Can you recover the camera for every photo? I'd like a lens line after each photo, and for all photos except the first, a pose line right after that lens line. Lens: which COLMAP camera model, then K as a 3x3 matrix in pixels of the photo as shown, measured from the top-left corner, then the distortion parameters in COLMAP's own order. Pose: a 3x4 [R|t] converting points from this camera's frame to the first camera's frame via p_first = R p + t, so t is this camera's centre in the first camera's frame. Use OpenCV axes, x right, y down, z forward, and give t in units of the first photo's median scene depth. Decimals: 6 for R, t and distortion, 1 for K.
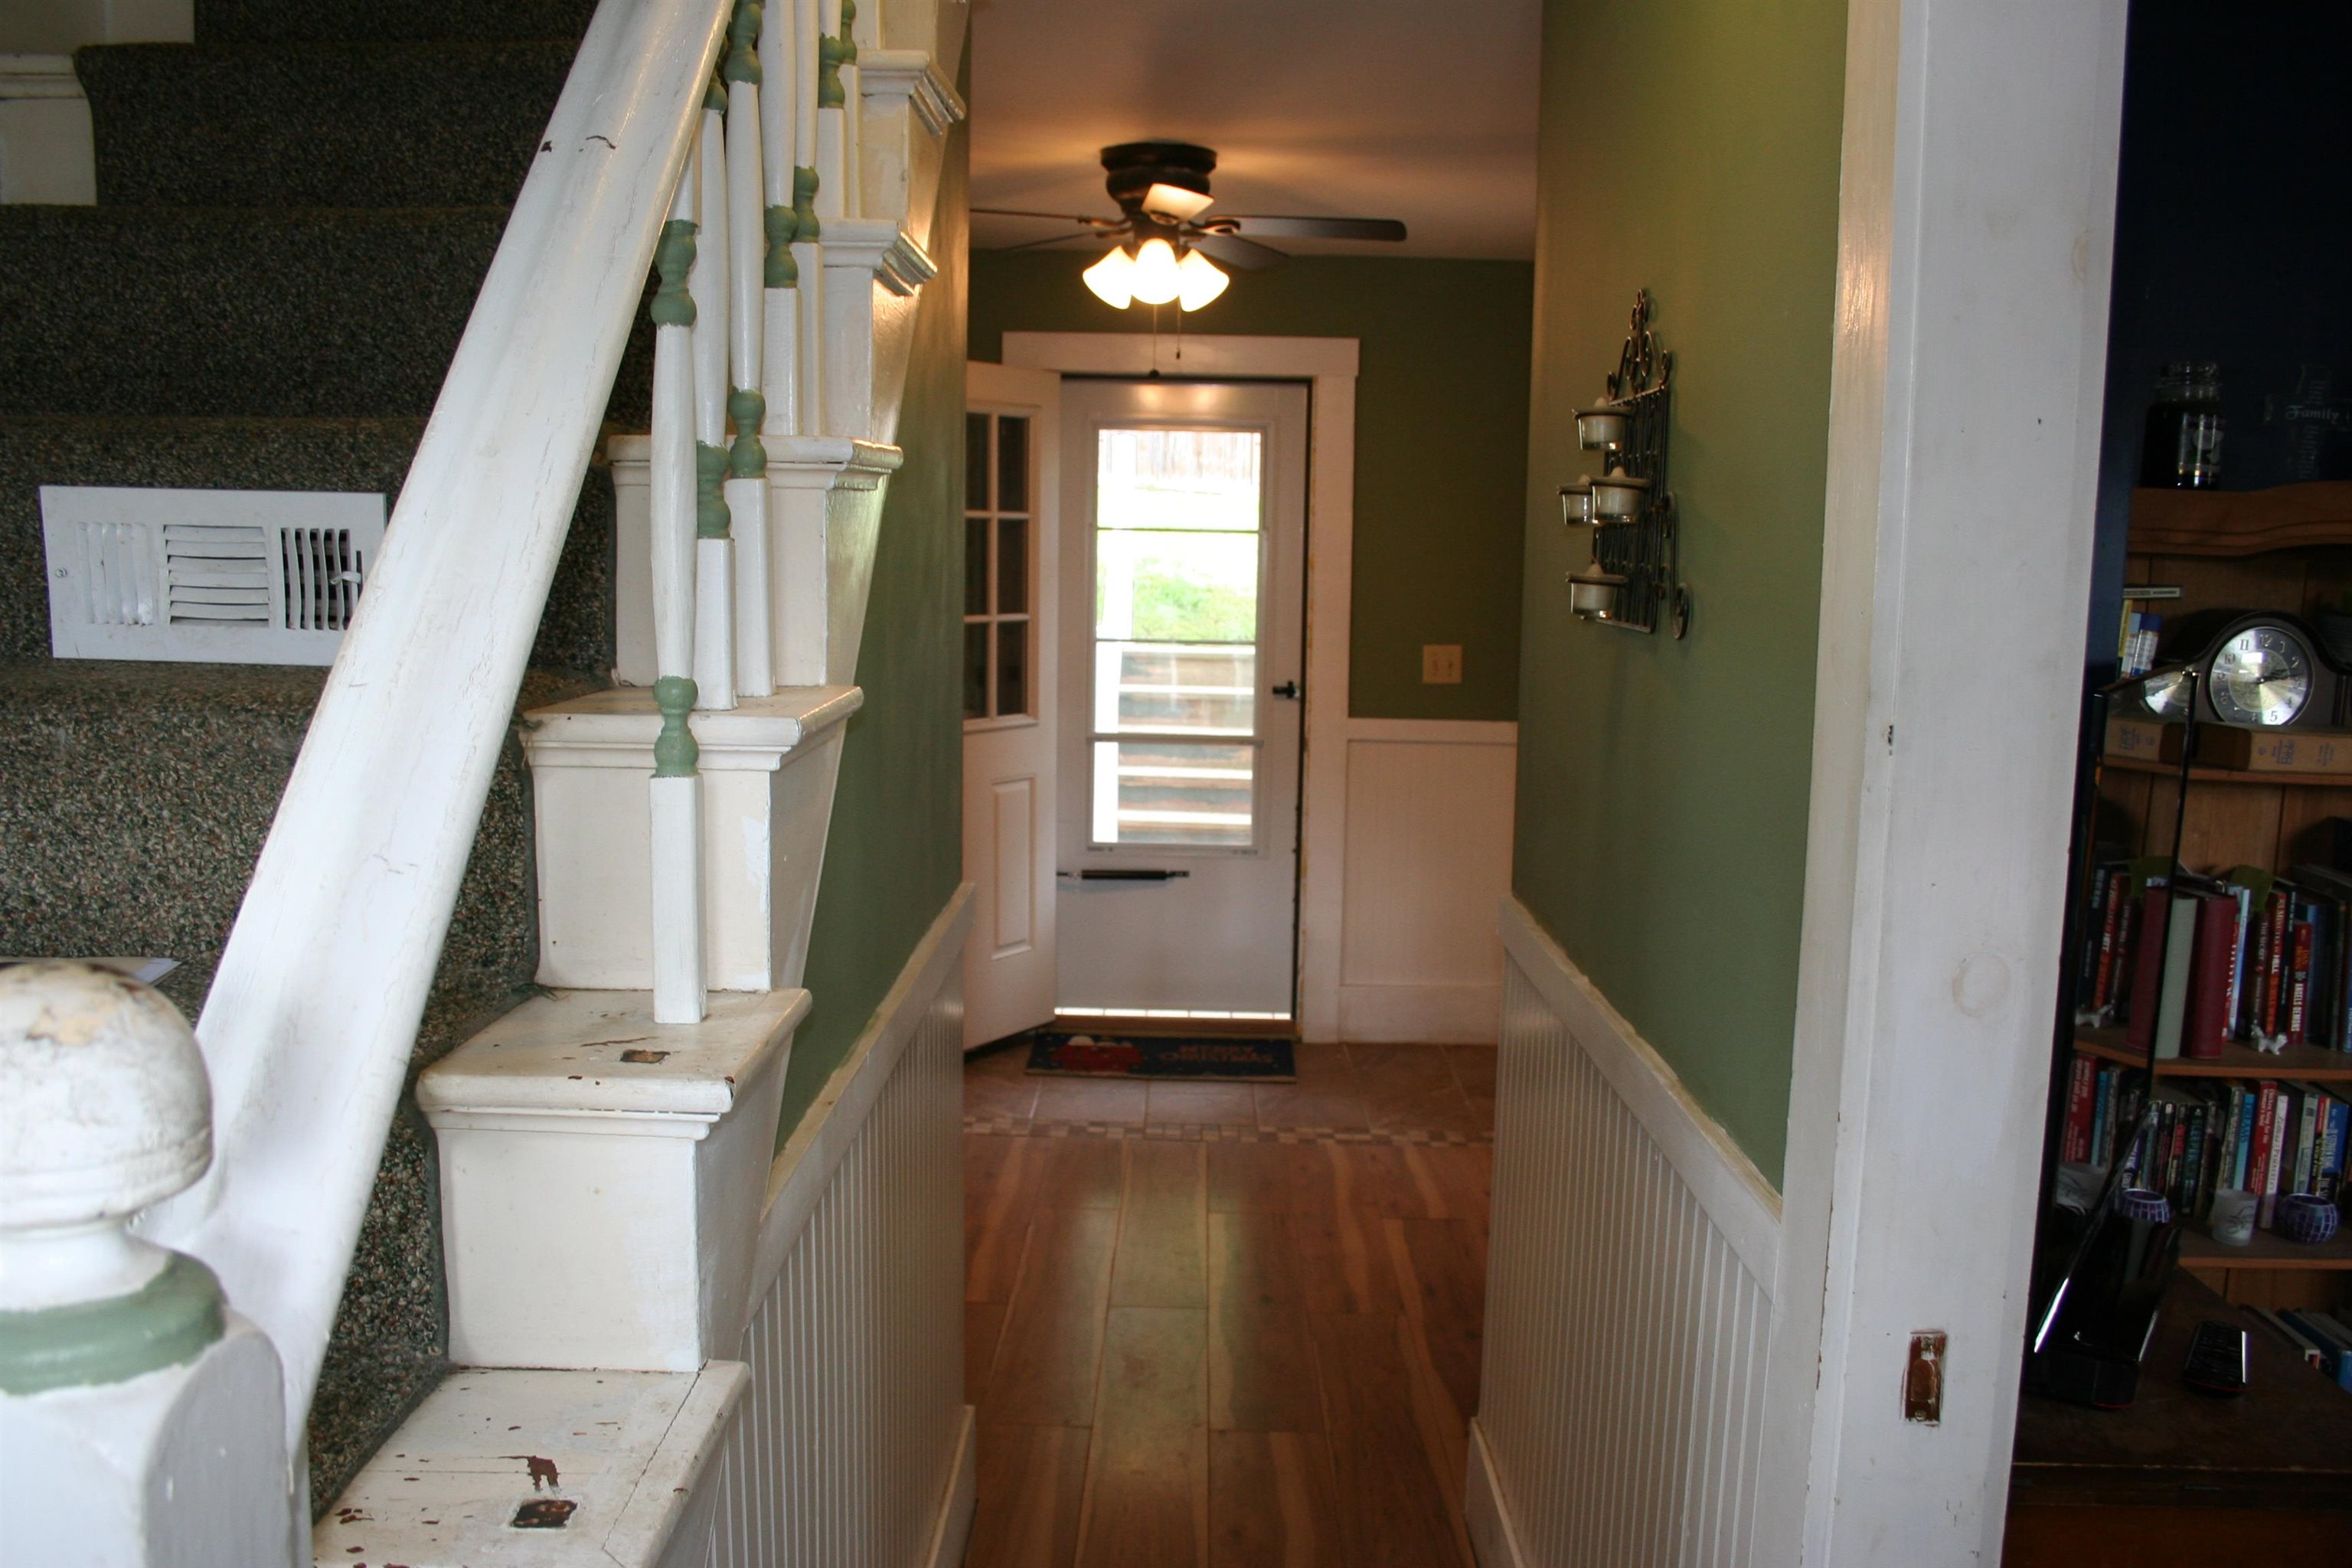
lens RADIAL K [[1980.6, 0, 1176.2], [0, 1980.6, 818.8], [0, 0, 1]] dist [-0.156132, 0.130235]
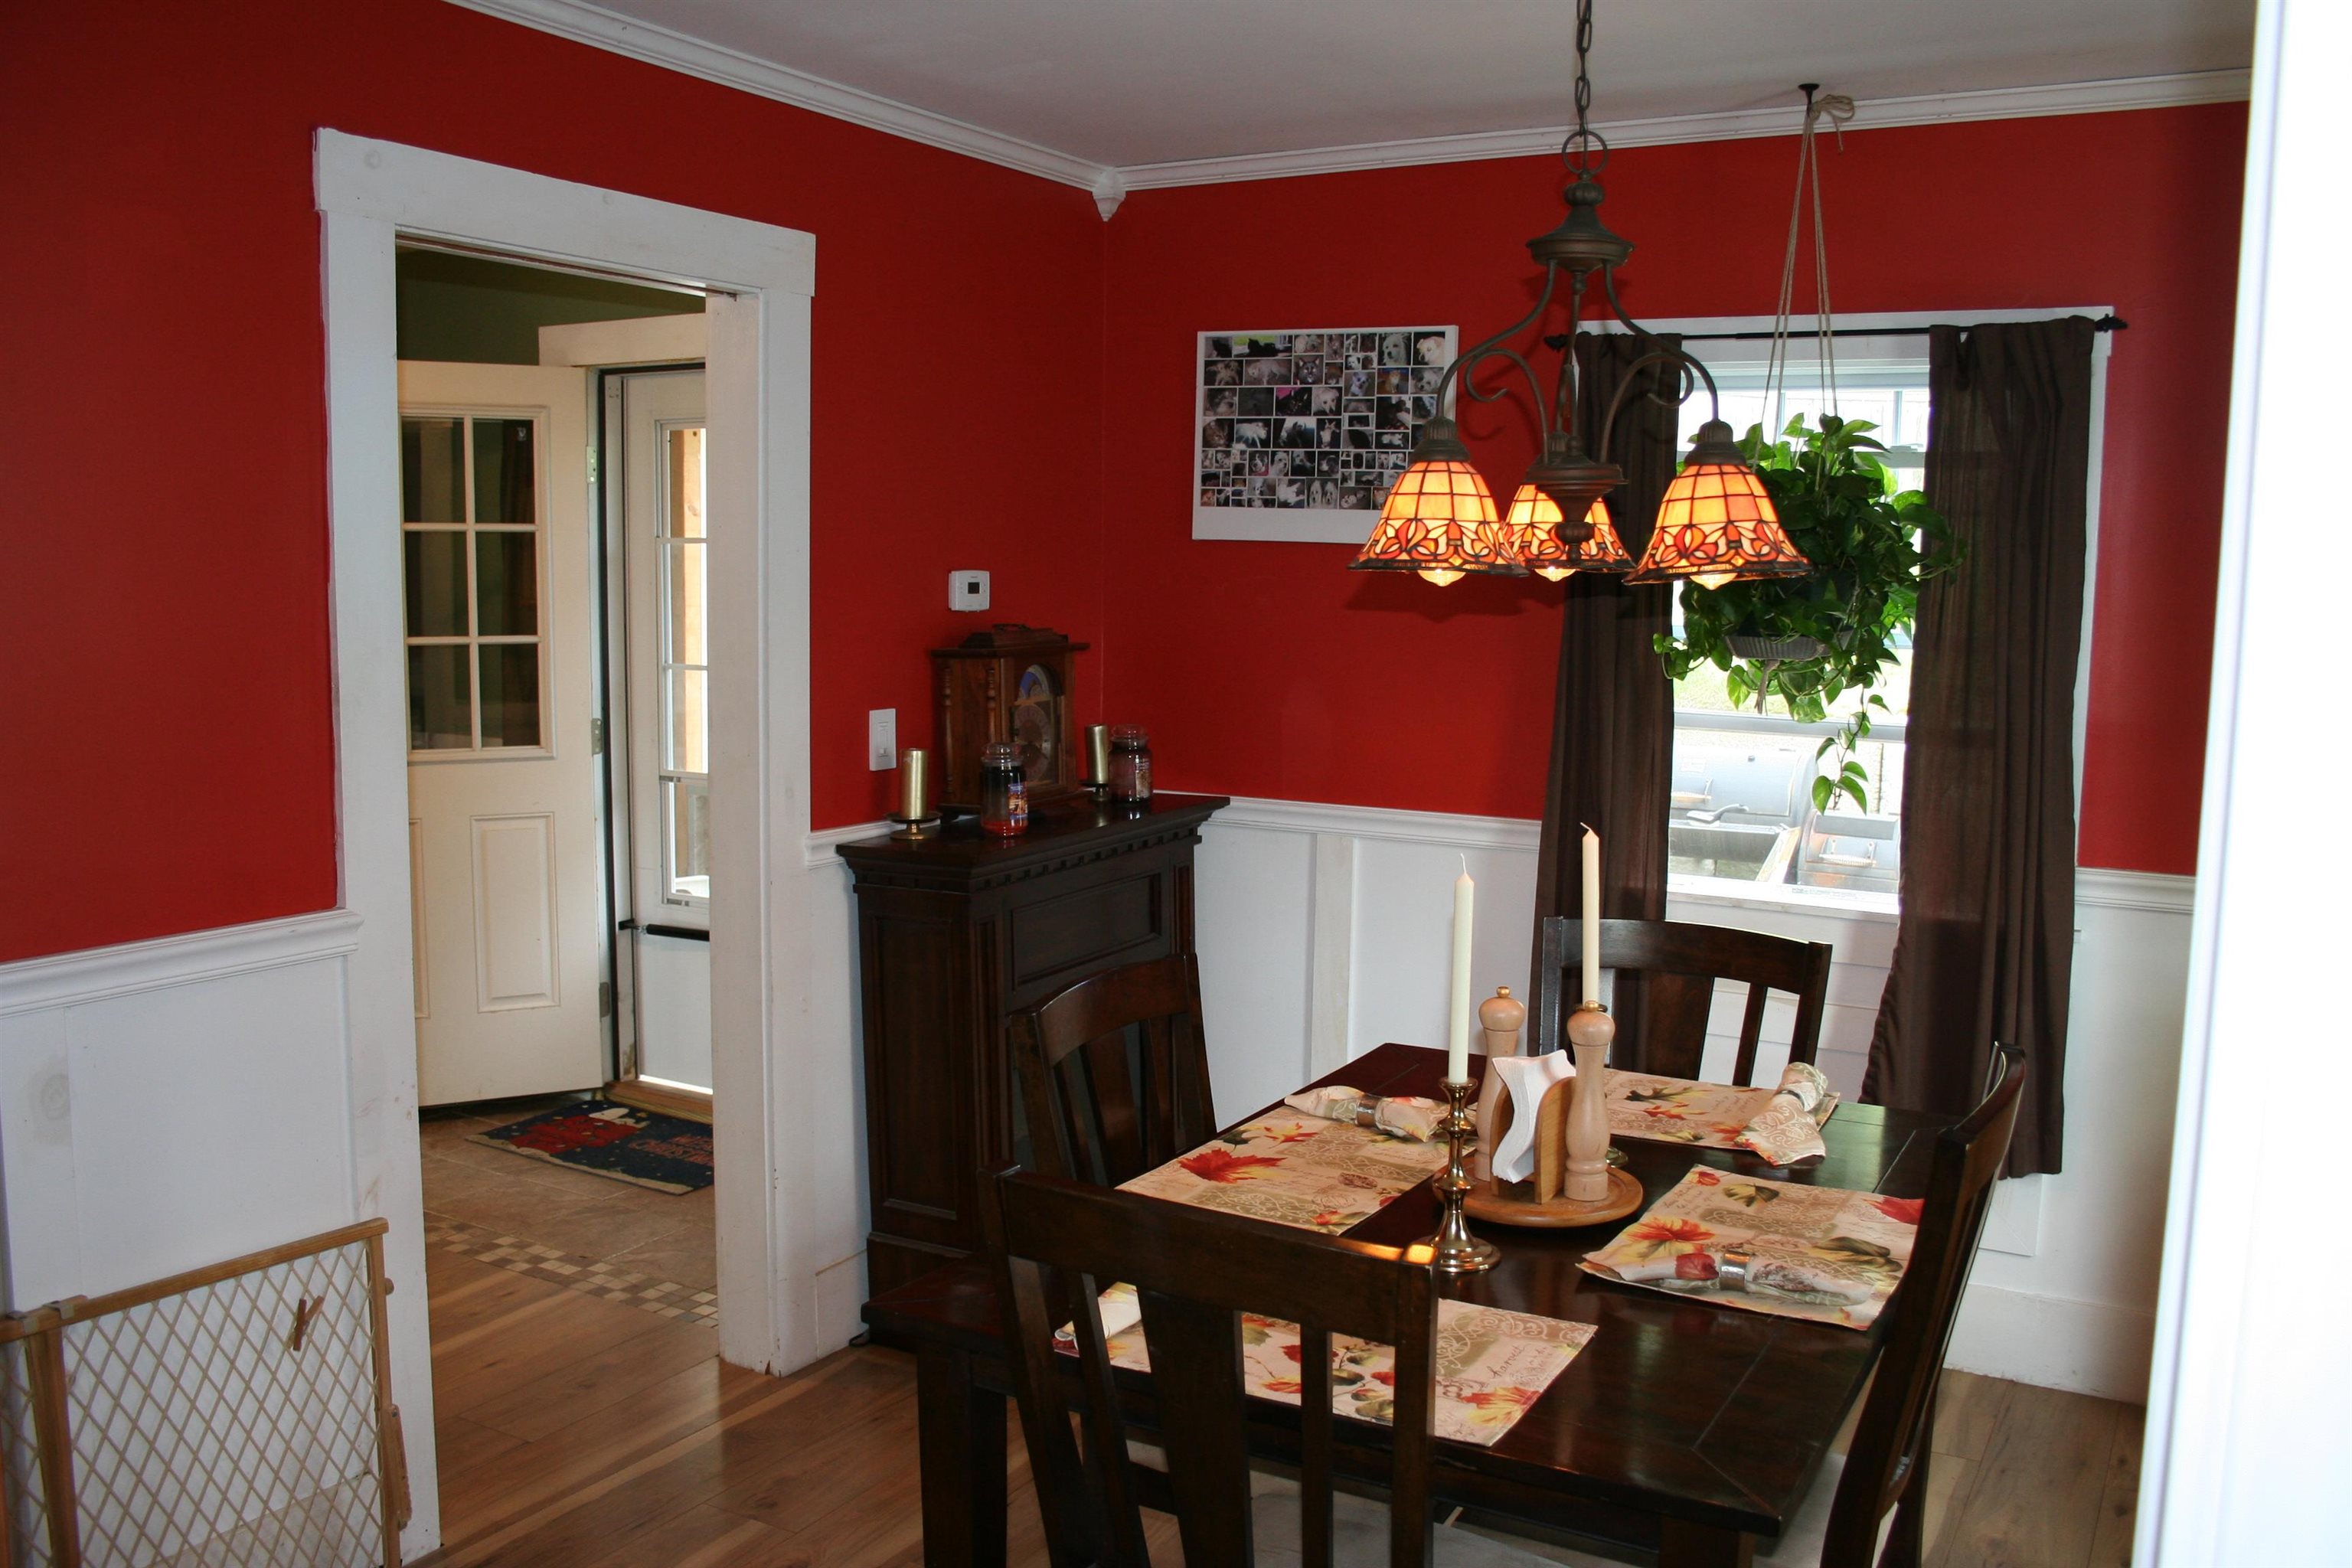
lens RADIAL K [[1980.6, 0, 1176.2], [0, 1980.6, 818.8], [0, 0, 1]] dist [-0.156132, 0.130235]
pose [[0.875455, 0.054207, -0.480250, 0.626725], [-0.063960, 0.997945, -0.003953, -0.035565], [0.479048, 0.034178, 0.877123, 0.364597]]
